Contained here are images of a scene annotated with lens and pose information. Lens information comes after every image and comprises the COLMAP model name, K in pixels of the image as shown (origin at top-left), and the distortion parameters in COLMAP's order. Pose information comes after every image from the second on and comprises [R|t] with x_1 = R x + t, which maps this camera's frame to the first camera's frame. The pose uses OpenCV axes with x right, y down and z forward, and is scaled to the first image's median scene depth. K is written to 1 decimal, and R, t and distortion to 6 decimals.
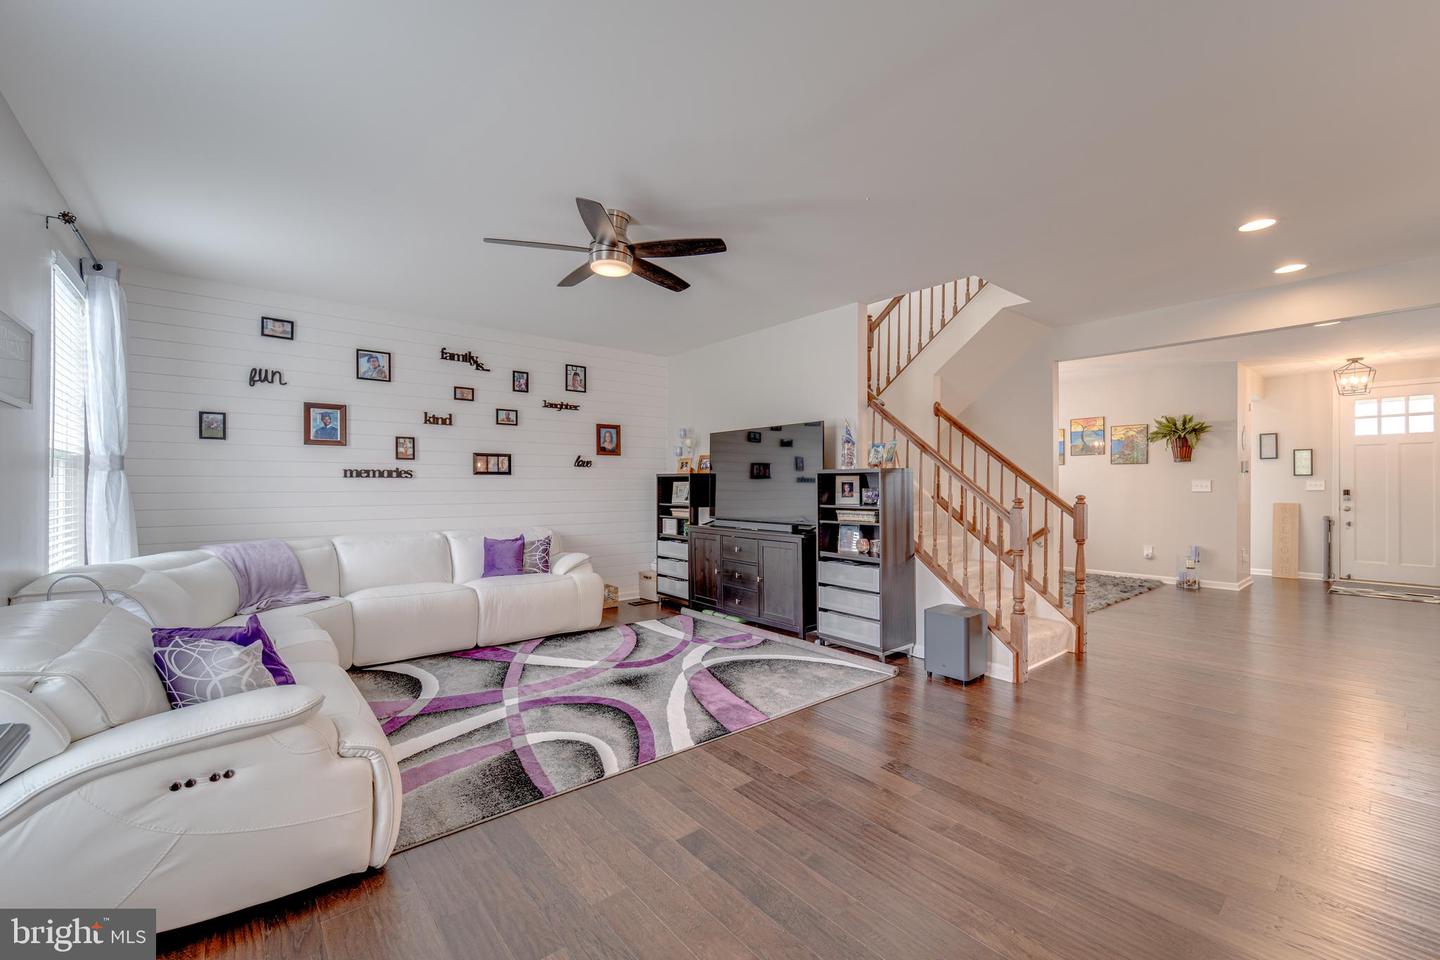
lens RADIAL K [[575.1, 0, 721.8], [0, 575.1, 486.1], [0, 0, 1]] dist [0.005781, -0.002475]
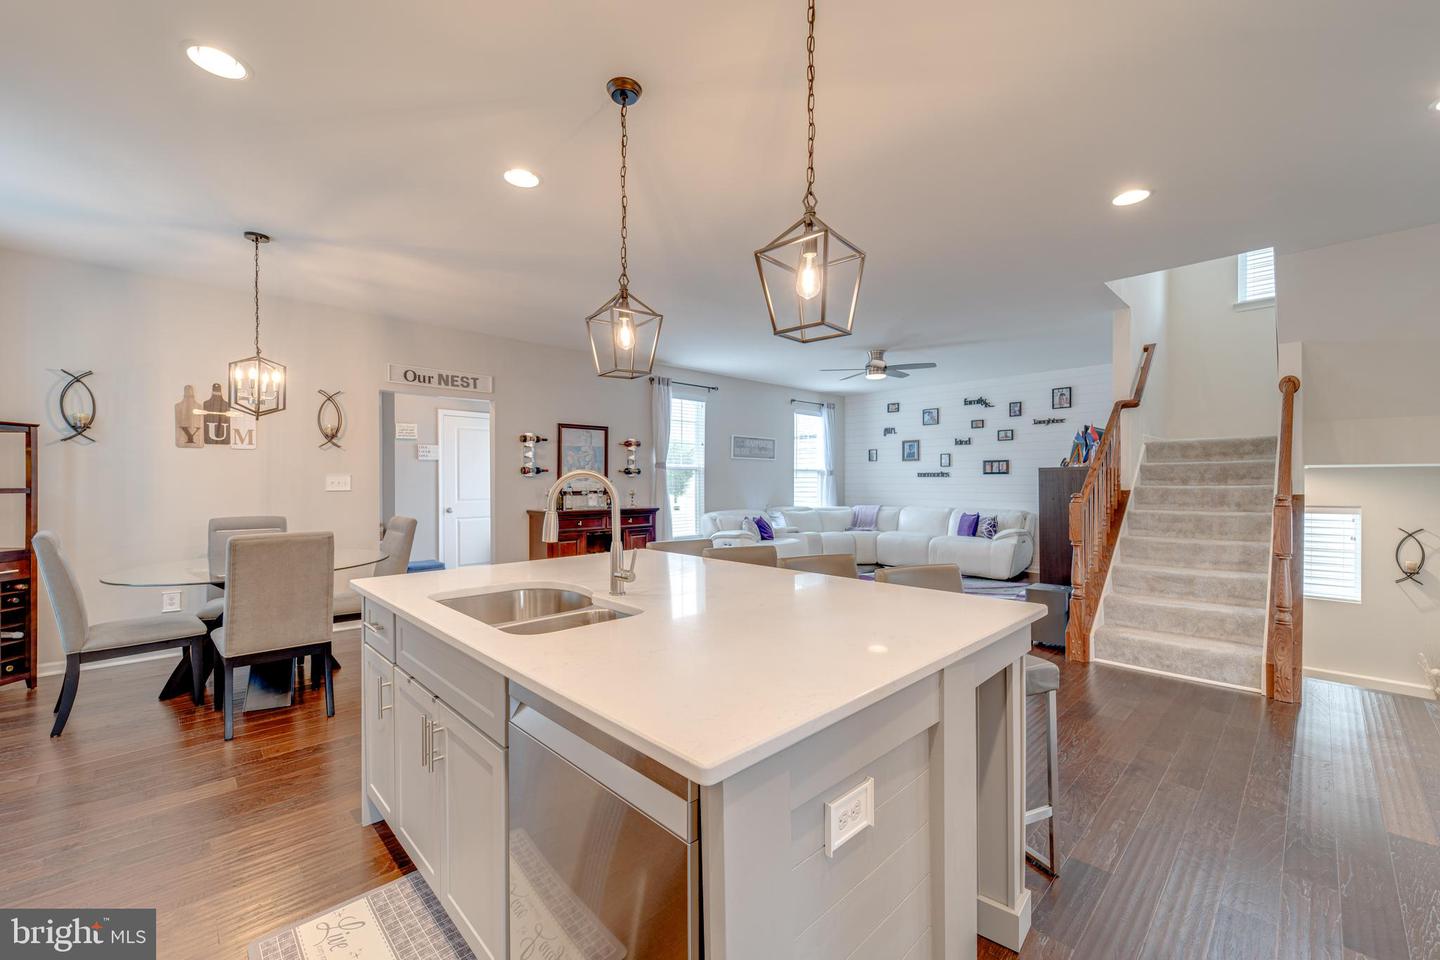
lens RADIAL K [[575.1, 0, 720.5], [0, 575.1, 486.7], [0, 0, 1]] dist [0.005781, -0.002475]
pose [[0.054968, 0.008708, -0.998450, 1.137060], [-0.010879, 0.999908, 0.008122, 0.008890], [0.998429, 0.010416, 0.055057, 0.203603]]
